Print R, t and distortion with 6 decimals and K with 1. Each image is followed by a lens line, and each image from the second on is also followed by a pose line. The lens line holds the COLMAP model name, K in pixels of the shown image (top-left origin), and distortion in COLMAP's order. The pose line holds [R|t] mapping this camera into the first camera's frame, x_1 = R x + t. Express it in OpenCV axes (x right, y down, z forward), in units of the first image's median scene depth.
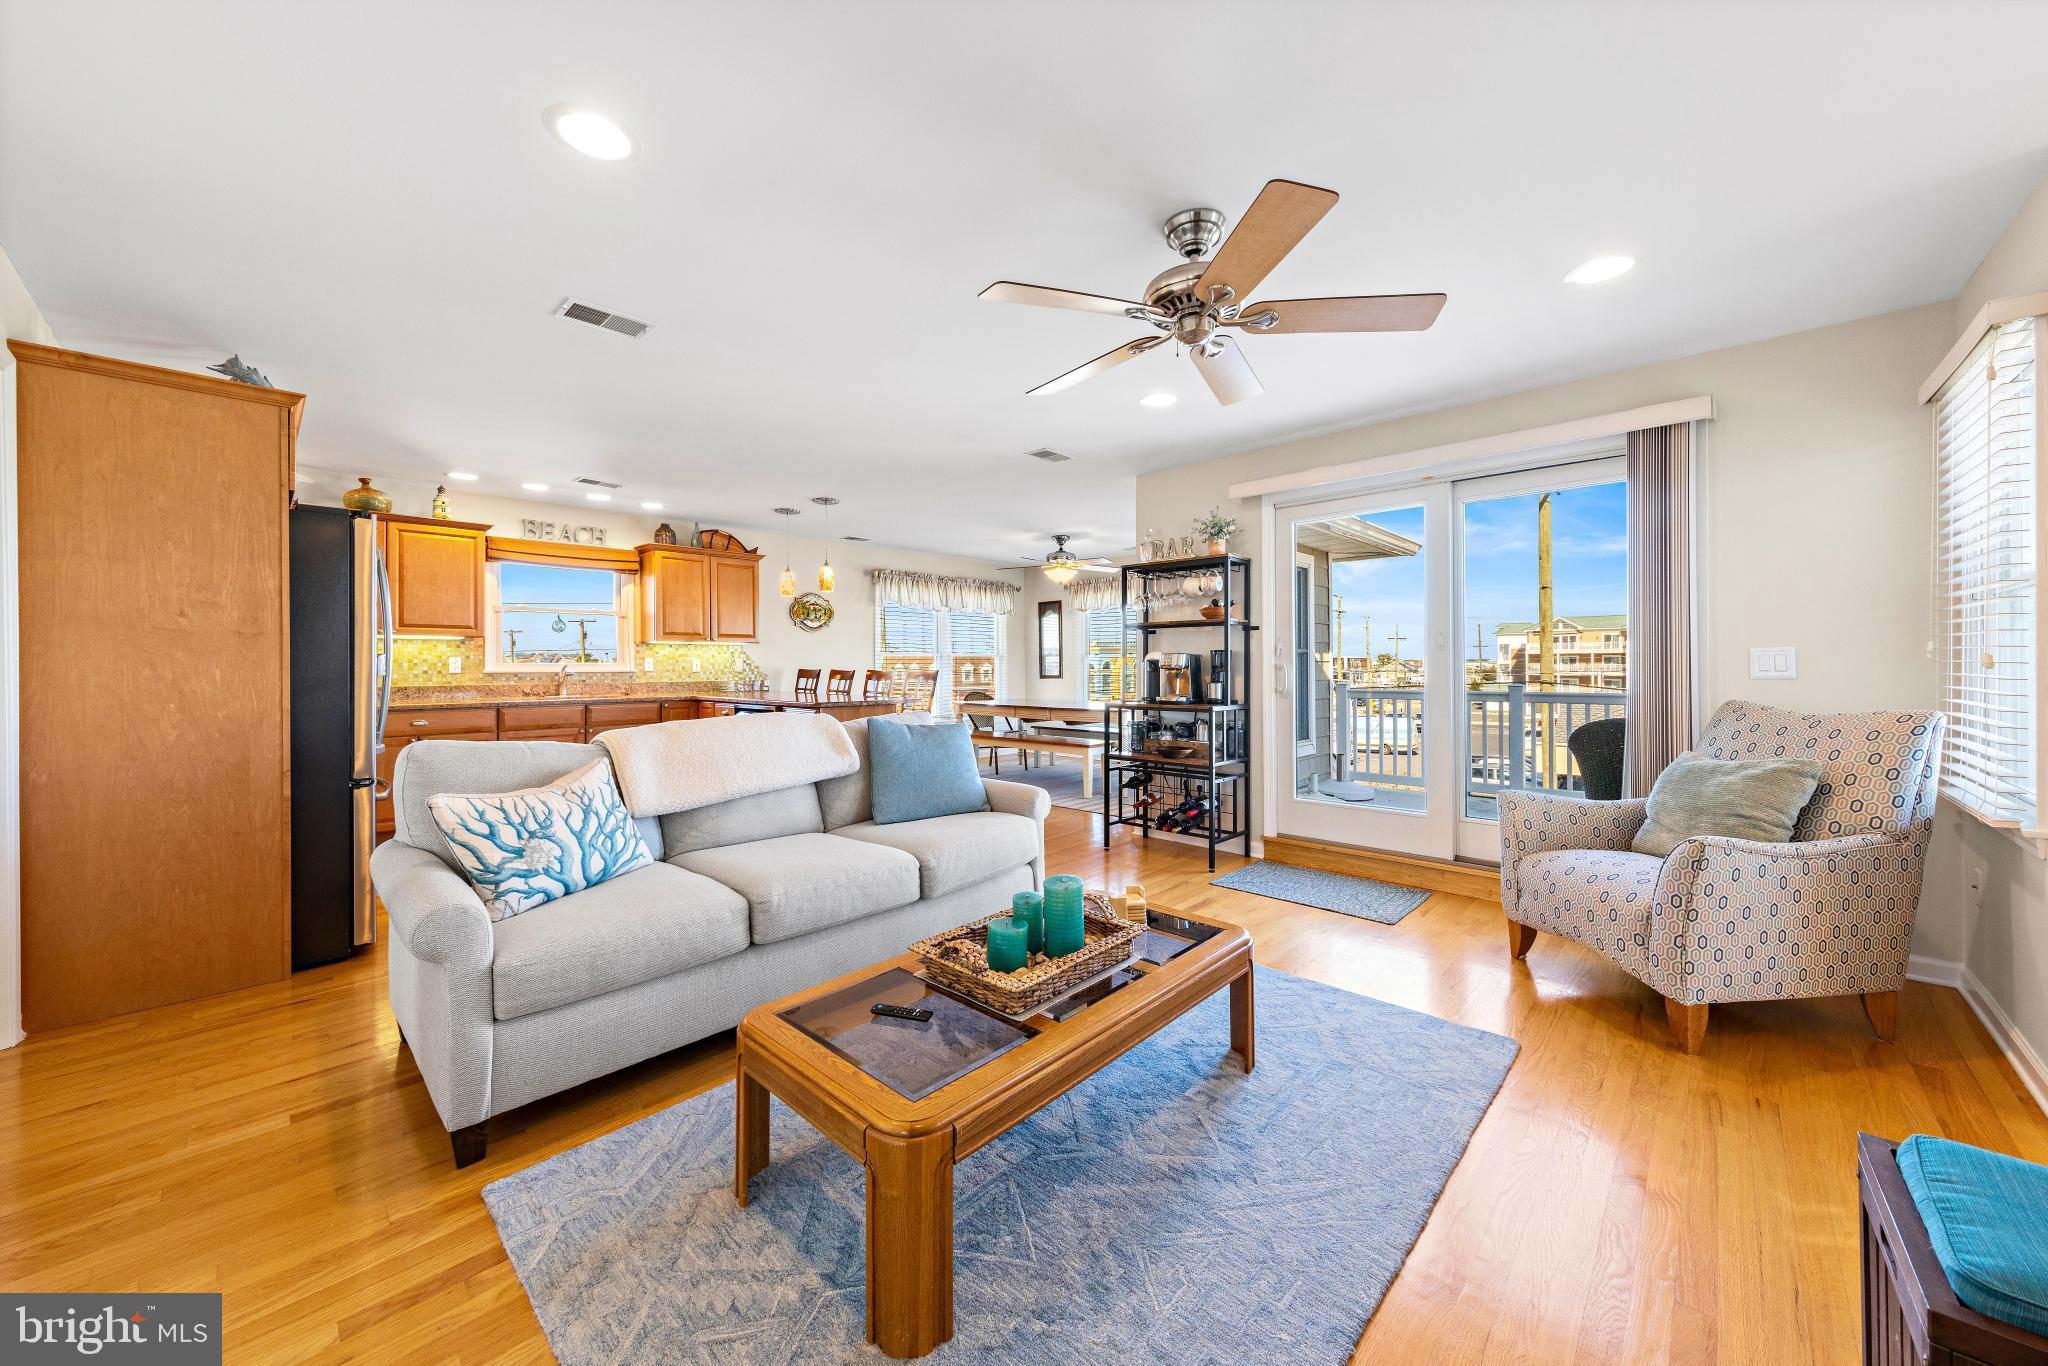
lens RADIAL K [[745.2, 0, 1029.4], [0, 745.2, 666.5], [0, 0, 1]] dist [0.000459, -0.000006]
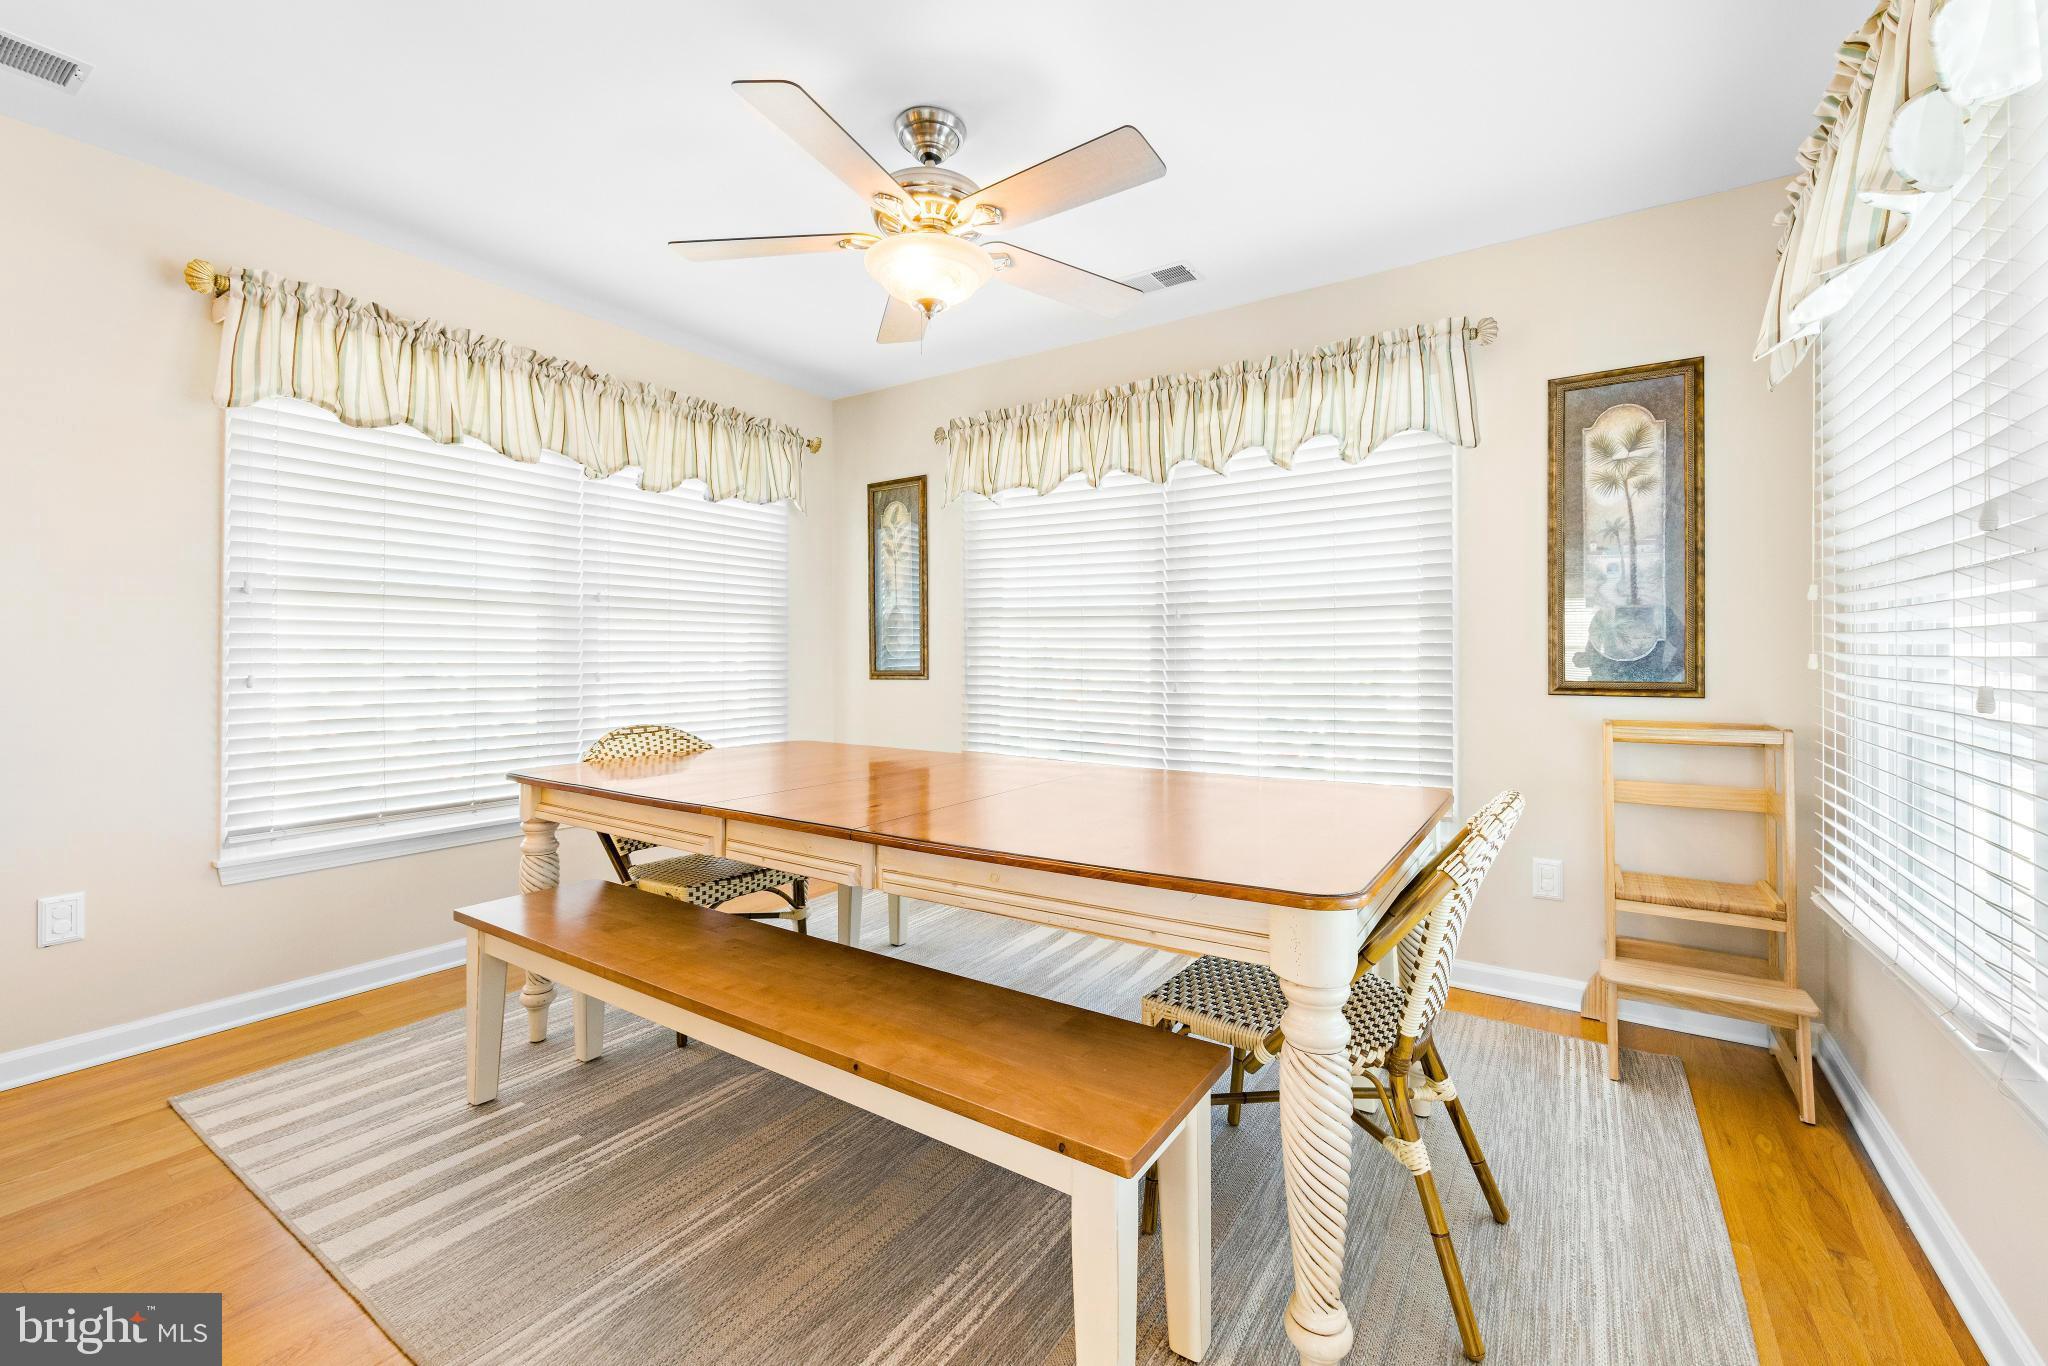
lens RADIAL K [[854.4, 0, 1025.6], [0, 854.4, 654.6], [0, 0, 1]] dist [0.000132, 0.000015]
pose [[0.984605, 0.004819, 0.174725, 0.024625], [-0.003824, 0.999974, -0.006032, 0.009015], [-0.174750, 0.005271, 0.984599, 0.833887]]
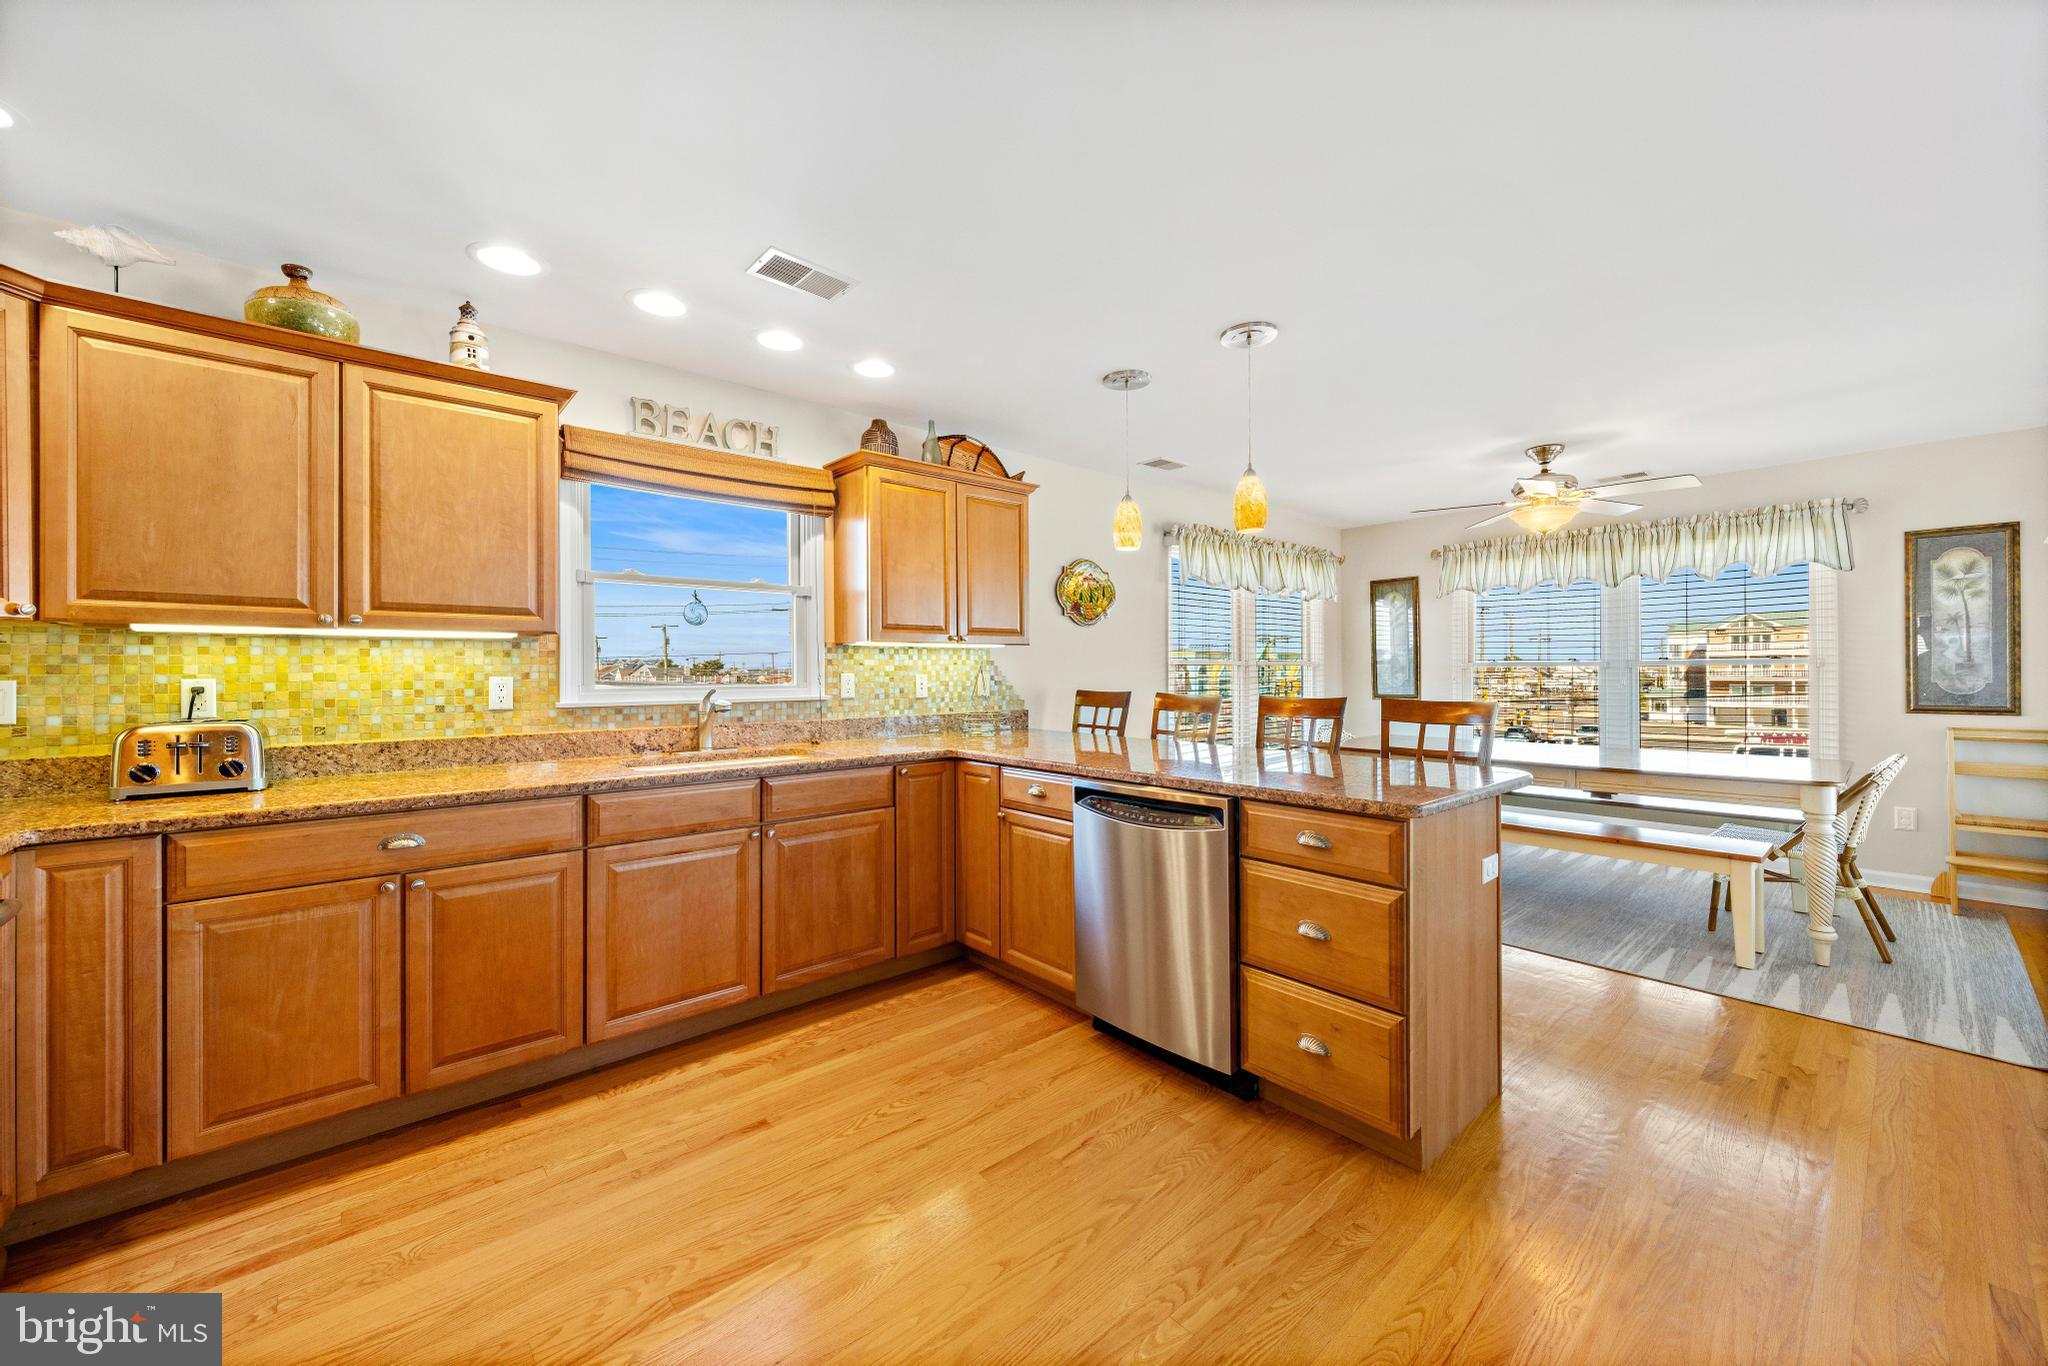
lens RADIAL K [[773.8, 0, 1023.1], [0, 773.8, 671.1], [0, 0, 1]] dist [0.000477, -0.000115]
pose [[0.994901, -0.002921, -0.100811, -0.334414], [0.002848, 0.999996, -0.000870, -0.012401], [0.100814, 0.000578, 0.994905, 0.466392]]
